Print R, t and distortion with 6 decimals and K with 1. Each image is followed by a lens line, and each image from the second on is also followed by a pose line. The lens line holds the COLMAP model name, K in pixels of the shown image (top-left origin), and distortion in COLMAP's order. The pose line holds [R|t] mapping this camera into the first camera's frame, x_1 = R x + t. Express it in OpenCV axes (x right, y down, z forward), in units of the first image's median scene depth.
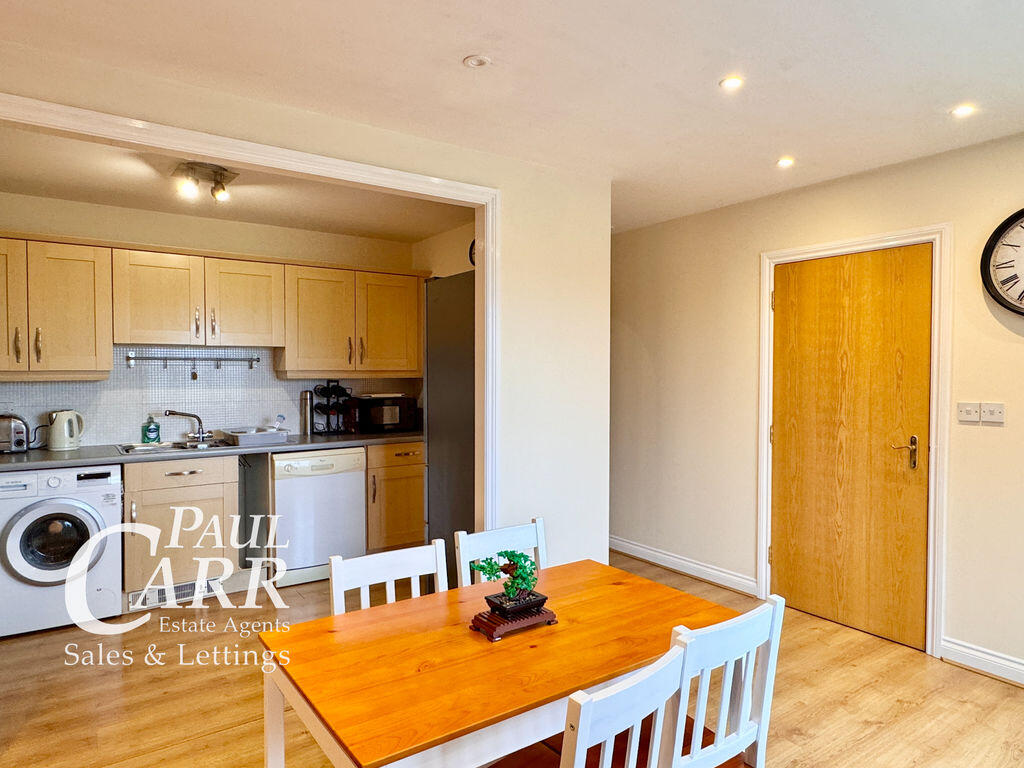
lens RADIAL K [[638.9, 0, 512.0], [0, 638.9, 384.0], [0, 0, 1]] dist [-0.076802, 0.000736]
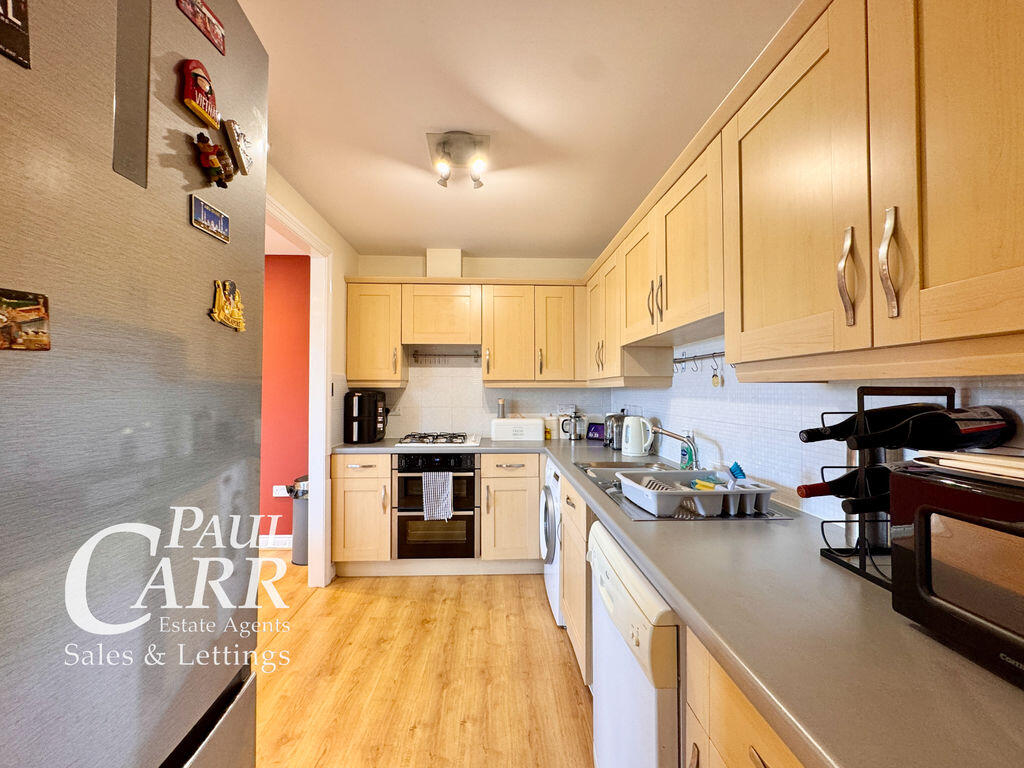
lens RADIAL K [[418.2, 0, 512.0], [0, 418.2, 384.0], [0, 0, 1]] dist [-0.000717, -0.000053]
pose [[-0.541422, -0.016431, -0.840591, -0.039673], [-0.028690, 0.999588, -0.001060, -0.004453], [0.840262, 0.023543, -0.541670, 1.307426]]
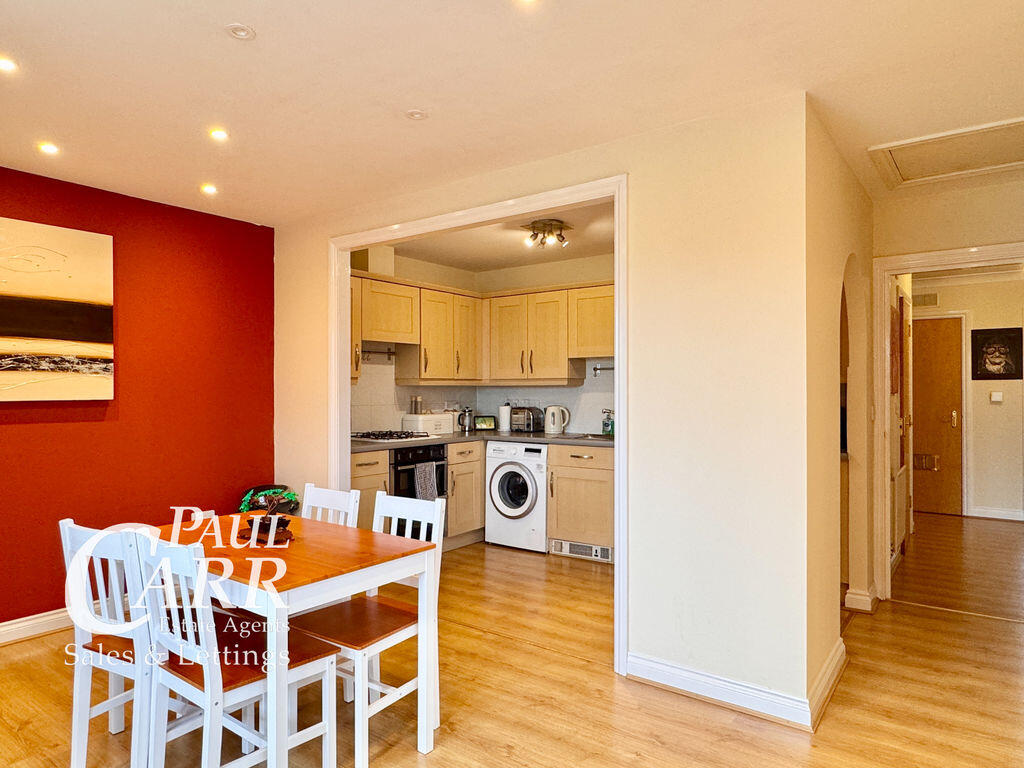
lens RADIAL K [[638.9, 0, 512.0], [0, 638.9, 384.0], [0, 0, 1]] dist [-0.076802, 0.000736]
pose [[0.314579, -0.008707, -0.949191, 0.717683], [-0.026828, 0.999477, -0.018059, 0.023070], [0.948852, 0.031146, 0.314180, 0.474991]]
